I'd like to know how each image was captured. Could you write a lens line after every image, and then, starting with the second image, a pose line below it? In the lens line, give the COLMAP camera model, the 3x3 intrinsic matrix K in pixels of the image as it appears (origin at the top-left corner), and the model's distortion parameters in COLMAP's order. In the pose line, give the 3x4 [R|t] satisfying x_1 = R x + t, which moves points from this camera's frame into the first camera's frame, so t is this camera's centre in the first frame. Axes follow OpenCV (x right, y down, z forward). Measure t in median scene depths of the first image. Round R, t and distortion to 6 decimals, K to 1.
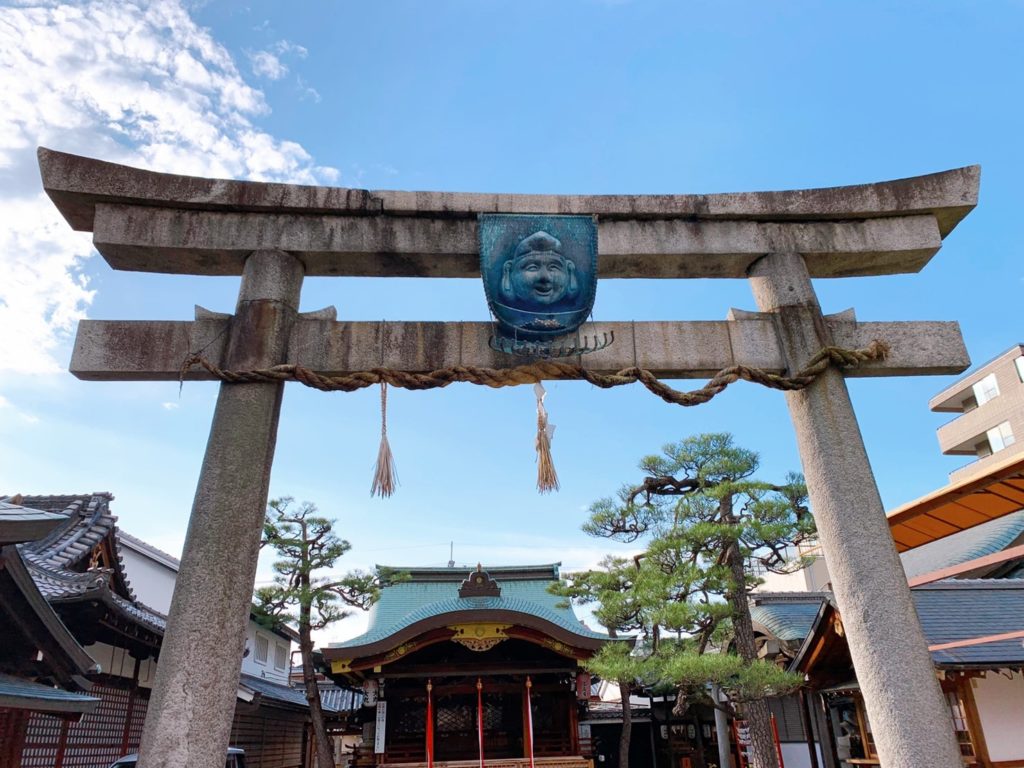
lens RADIAL K [[783.1, 0, 516.7], [0, 783.1, 378.7], [0, 0, 1]] dist [0.057310, -0.094772]
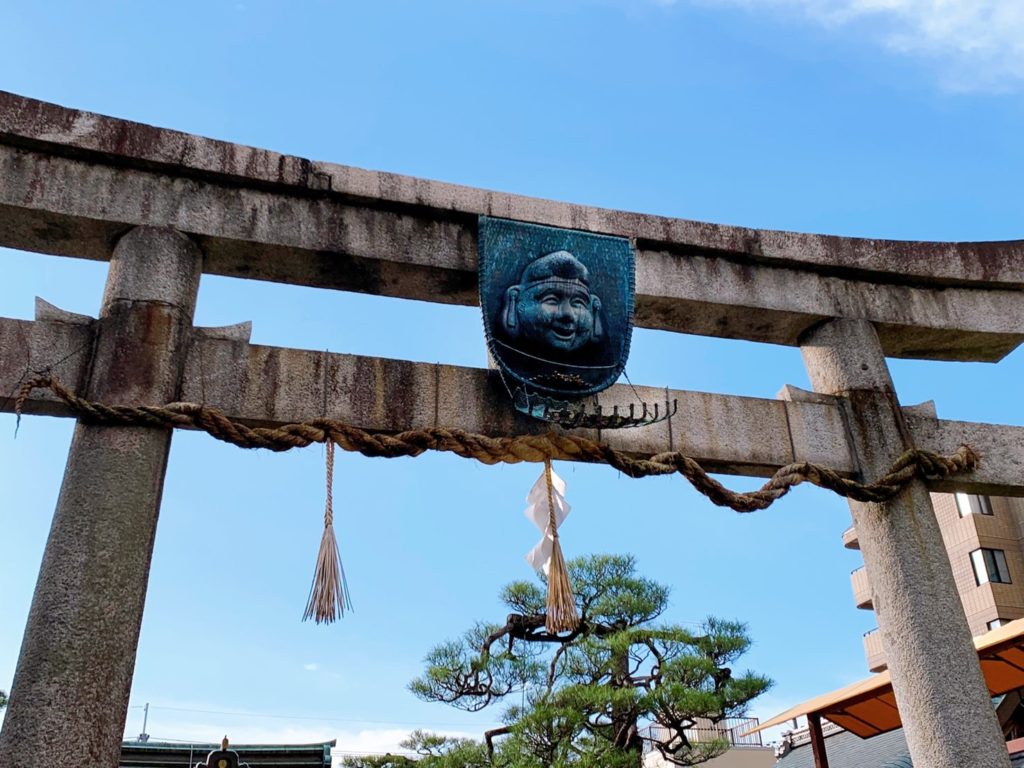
lens RADIAL K [[1160.0, 0, 513.6], [0, 1160.0, 365.1], [0, 0, 1]] dist [0.137565, -0.370558]
pose [[0.971317, 0.103751, 0.213962, -0.216894], [-0.085219, 0.991907, -0.094116, 0.018075], [-0.221995, 0.073183, 0.972297, -0.014740]]
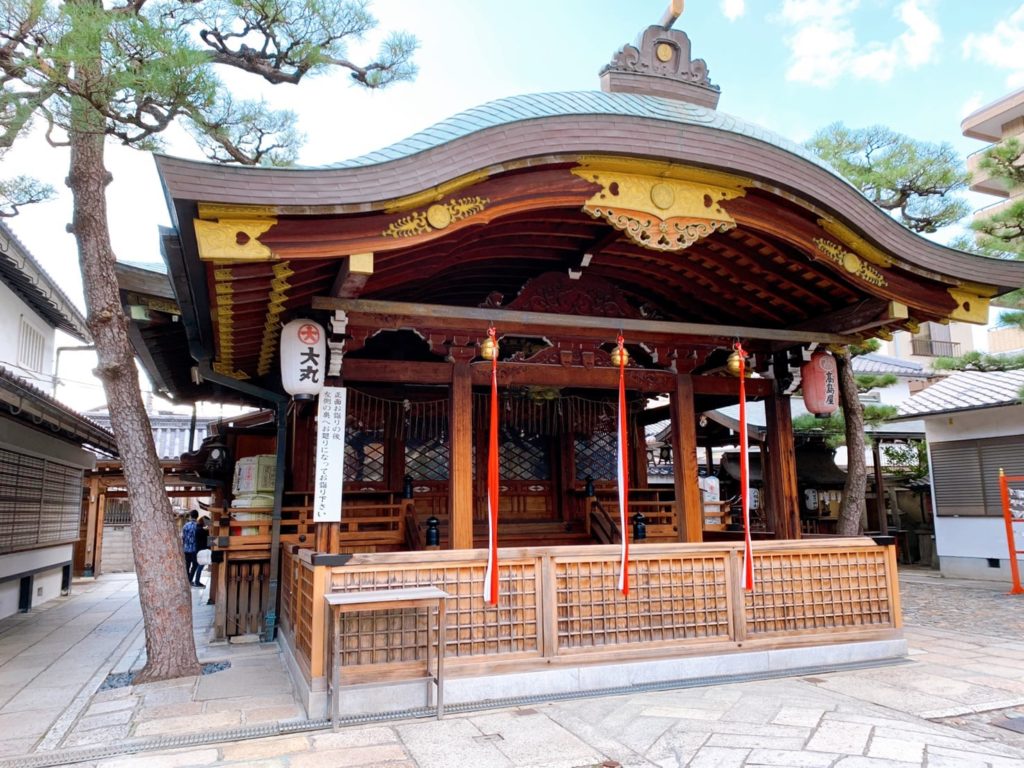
lens RADIAL K [[783.1, 0, 516.7], [0, 783.1, 378.7], [0, 0, 1]] dist [0.057310, -0.094772]
pose [[0.967299, 0.059448, 0.246572, -0.707897], [-0.120009, 0.963713, 0.238444, 1.237776], [-0.223449, -0.260237, 0.939333, 2.594265]]
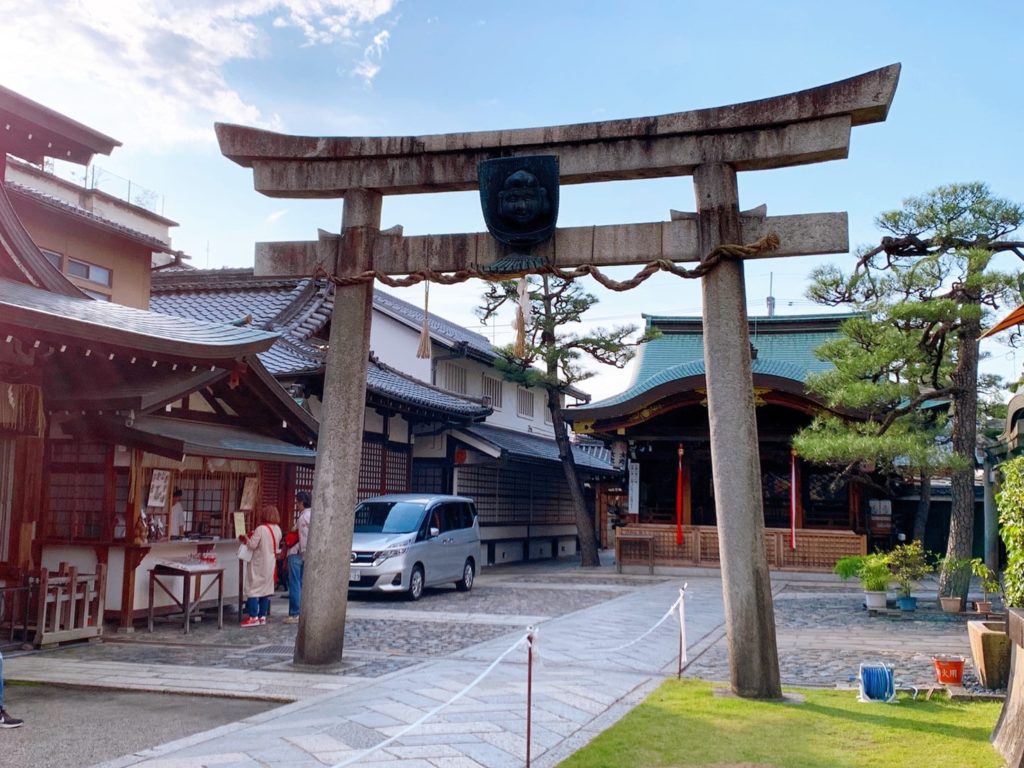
lens RADIAL K [[1164.7, 0, 512.0], [0, 1164.7, 384.0], [0, 0, 1]] dist [0.189975, -0.454973]
pose [[0.932692, 0.018815, -0.360181, 0.755233], [0.097160, 0.948614, 0.301151, -0.440539], [0.347339, -0.315877, 0.882937, -0.964836]]
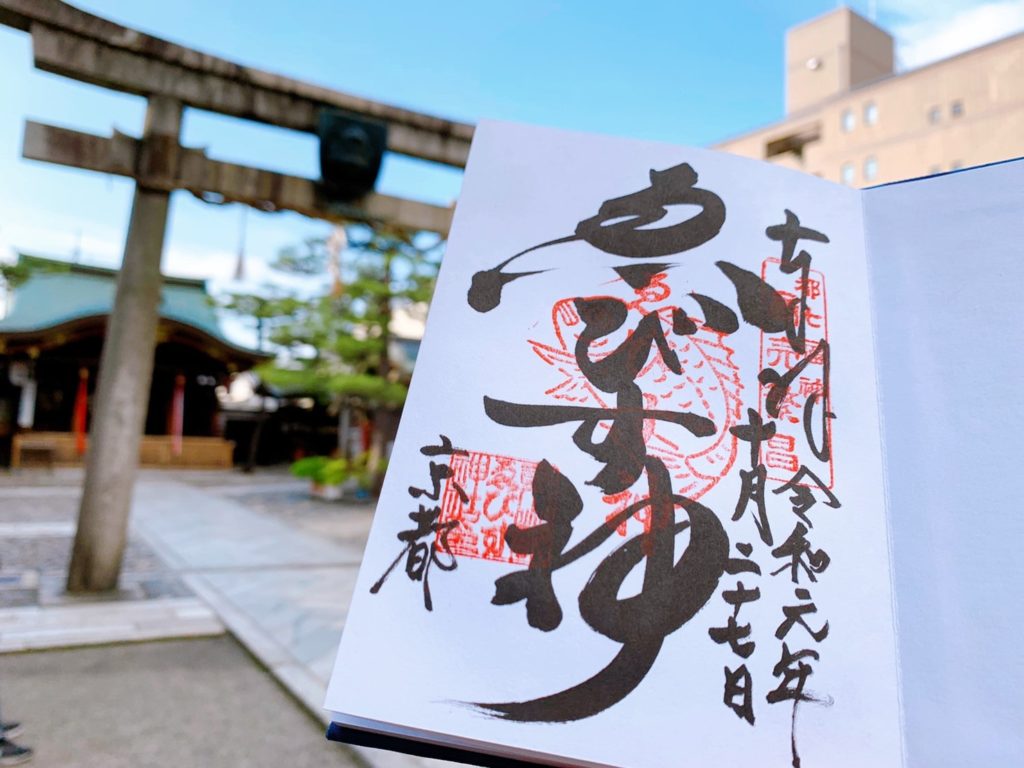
lens RADIAL K [[795.5, 0, 511.6], [0, 795.5, 344.1], [0, 0, 1]] dist [0.000517, -0.001503]
pose [[0.883213, 0.125296, 0.451925, -0.348427], [-0.255898, 0.936305, 0.240519, -0.236565], [-0.393004, -0.328076, 0.859019, -0.623639]]
